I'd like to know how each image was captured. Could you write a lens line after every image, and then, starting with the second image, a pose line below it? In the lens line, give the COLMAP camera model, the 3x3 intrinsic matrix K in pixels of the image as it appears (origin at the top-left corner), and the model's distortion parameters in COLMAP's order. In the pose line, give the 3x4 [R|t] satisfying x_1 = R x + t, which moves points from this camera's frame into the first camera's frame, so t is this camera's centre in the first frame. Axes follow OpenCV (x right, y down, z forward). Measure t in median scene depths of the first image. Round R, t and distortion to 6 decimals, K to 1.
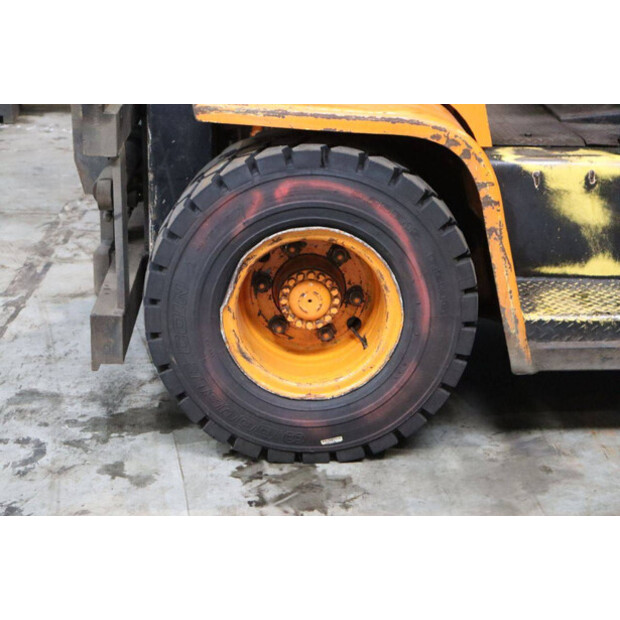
lens RADIAL K [[1308.0, 0, 309.5], [0, 1308.0, 310.5], [0, 0, 1]] dist [0.325669, 0.000000]
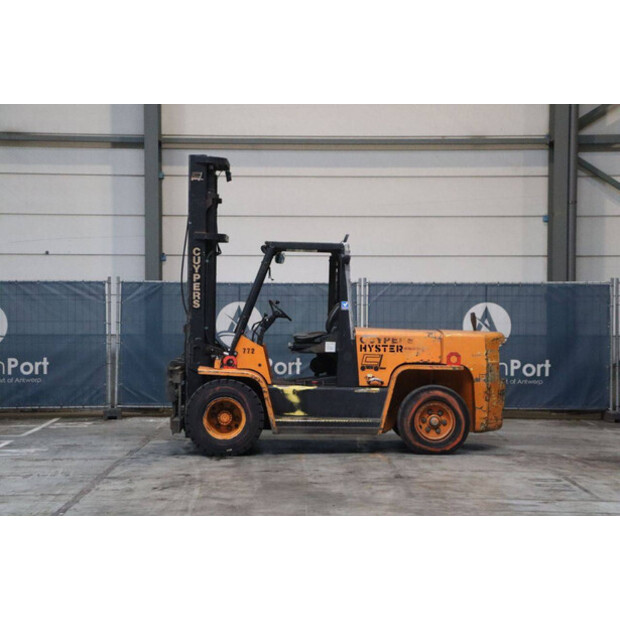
lens RADIAL K [[1459.3, 0, 315.0], [0, 1459.3, 307.2], [0, 0, 1]] dist [0.444371, 0.000000]
pose [[0.999899, -0.012981, -0.005854, 0.325229], [0.010617, 0.953542, -0.301074, 1.082738], [0.009490, 0.300981, 0.953583, -3.612162]]
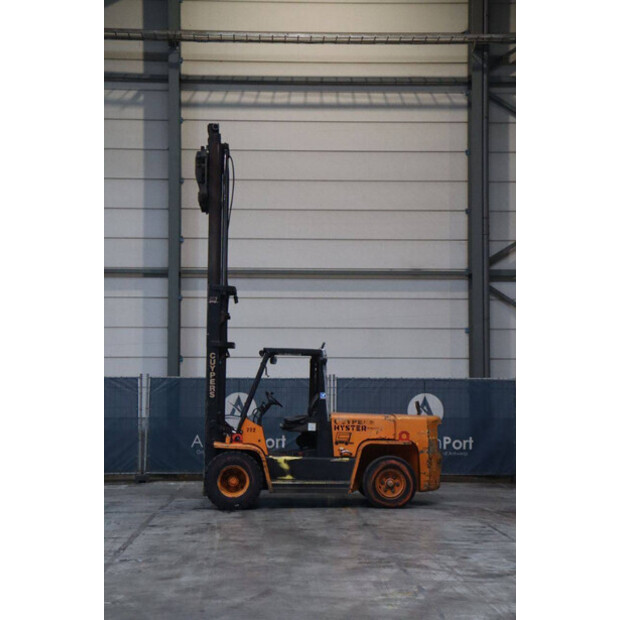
lens RADIAL K [[1145.3, 0, 303.7], [0, 1145.3, 306.1], [0, 0, 1]] dist [0.229250, 0.000000]
pose [[0.999819, -0.011273, 0.015332, 0.236365], [0.016184, 0.927520, -0.373422, 1.154332], [-0.010011, 0.373603, 0.927535, -3.873688]]
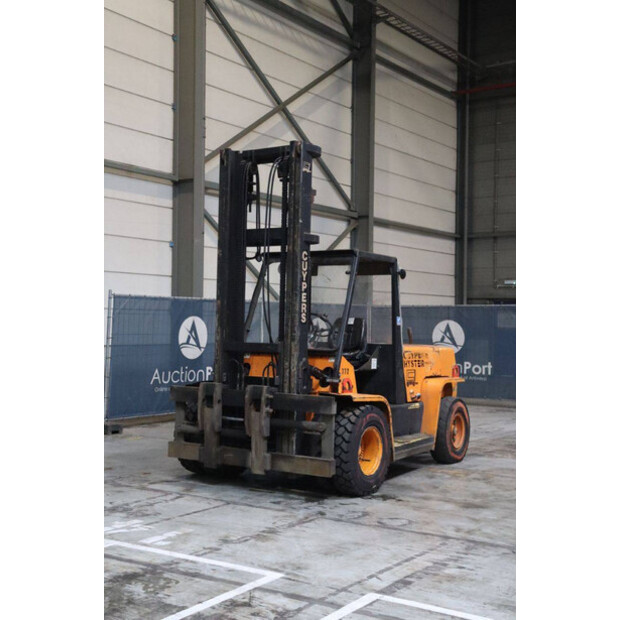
lens RADIAL K [[892.8, 0, 312.3], [0, 892.8, 310.7], [0, 0, 1]] dist [0.068459, 0.000000]
pose [[0.577439, 0.003328, 0.816427, -2.132001], [0.242723, 0.954077, -0.175562, 0.029000], [-0.779519, 0.299542, 0.550113, -0.378581]]
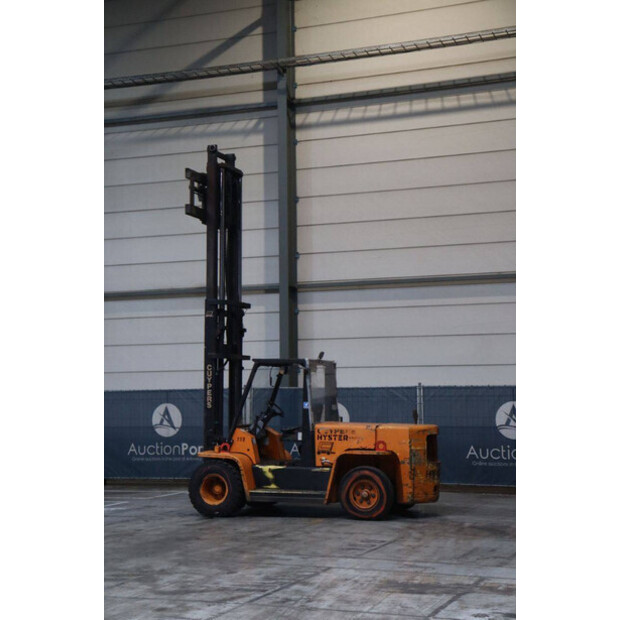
lens RADIAL K [[1103.1, 0, 301.9], [0, 1103.1, 297.9], [0, 0, 1]] dist [0.252826, 0.000000]
pose [[0.927743, -0.057410, -0.368777, 2.232358], [-0.091555, 0.922898, -0.374002, 1.029441], [0.361815, 0.380741, 0.850956, -3.396171]]
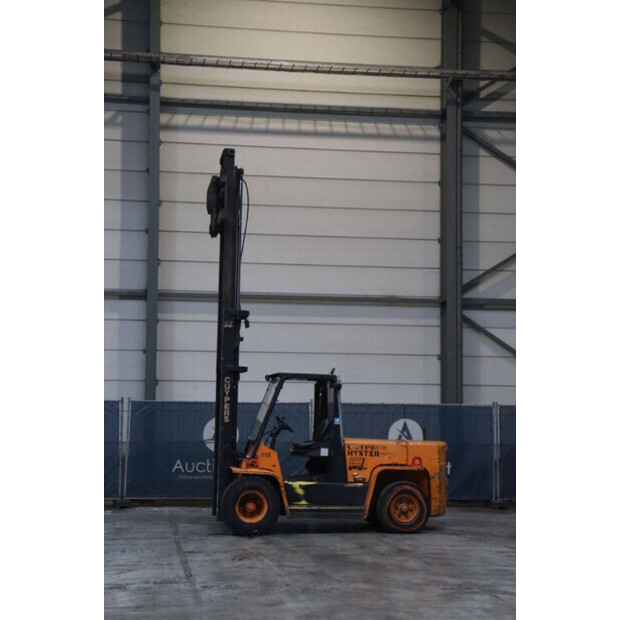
lens RADIAL K [[1145.3, 0, 305.3], [0, 1145.3, 303.5], [0, 0, 1]] dist [0.229250, 0.000000]
pose [[0.992031, 0.006770, 0.125811, -0.396213], [0.043284, 0.919468, -0.390775, 1.139714], [-0.118324, 0.393106, 0.911848, -3.872472]]
